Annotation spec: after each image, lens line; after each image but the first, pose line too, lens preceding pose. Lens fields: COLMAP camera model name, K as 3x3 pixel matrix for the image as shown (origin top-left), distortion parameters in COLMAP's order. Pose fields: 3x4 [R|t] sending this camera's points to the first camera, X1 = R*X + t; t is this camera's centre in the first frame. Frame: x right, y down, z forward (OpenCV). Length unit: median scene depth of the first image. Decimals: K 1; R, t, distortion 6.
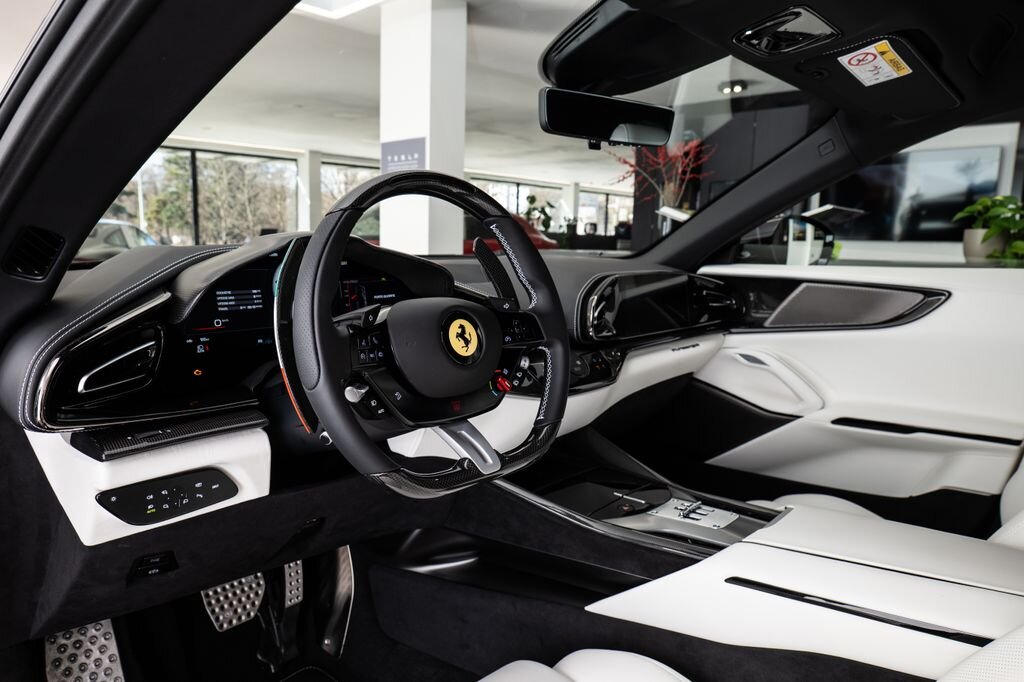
lens RADIAL K [[733.3, 0, 505.5], [0, 733.3, 334.7], [0, 0, 1]] dist [0.000049, -0.001893]
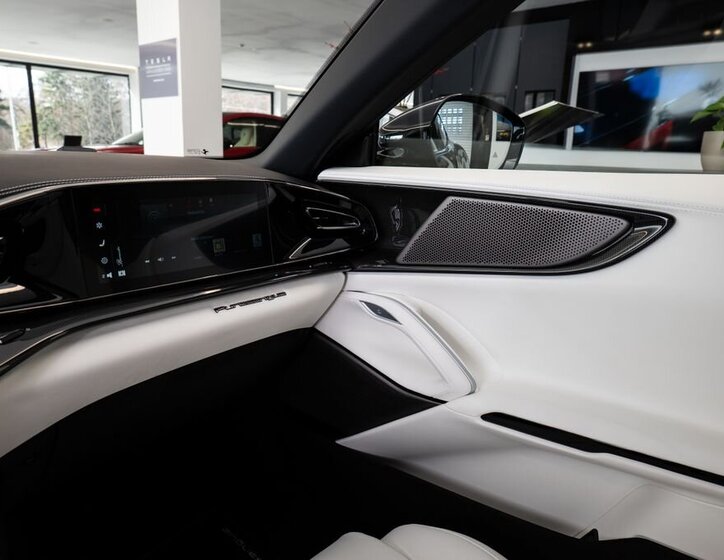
lens RADIAL K [[582.4, 0, 363.7], [0, 582.4, 287.6], [0, 0, 1]] dist [-0.002832, 0.003028]
pose [[0.999194, -0.001766, 0.040114, 0.264304], [-0.002295, 0.994889, 0.100952, -0.036329], [-0.040087, -0.100963, 0.994082, 0.420808]]
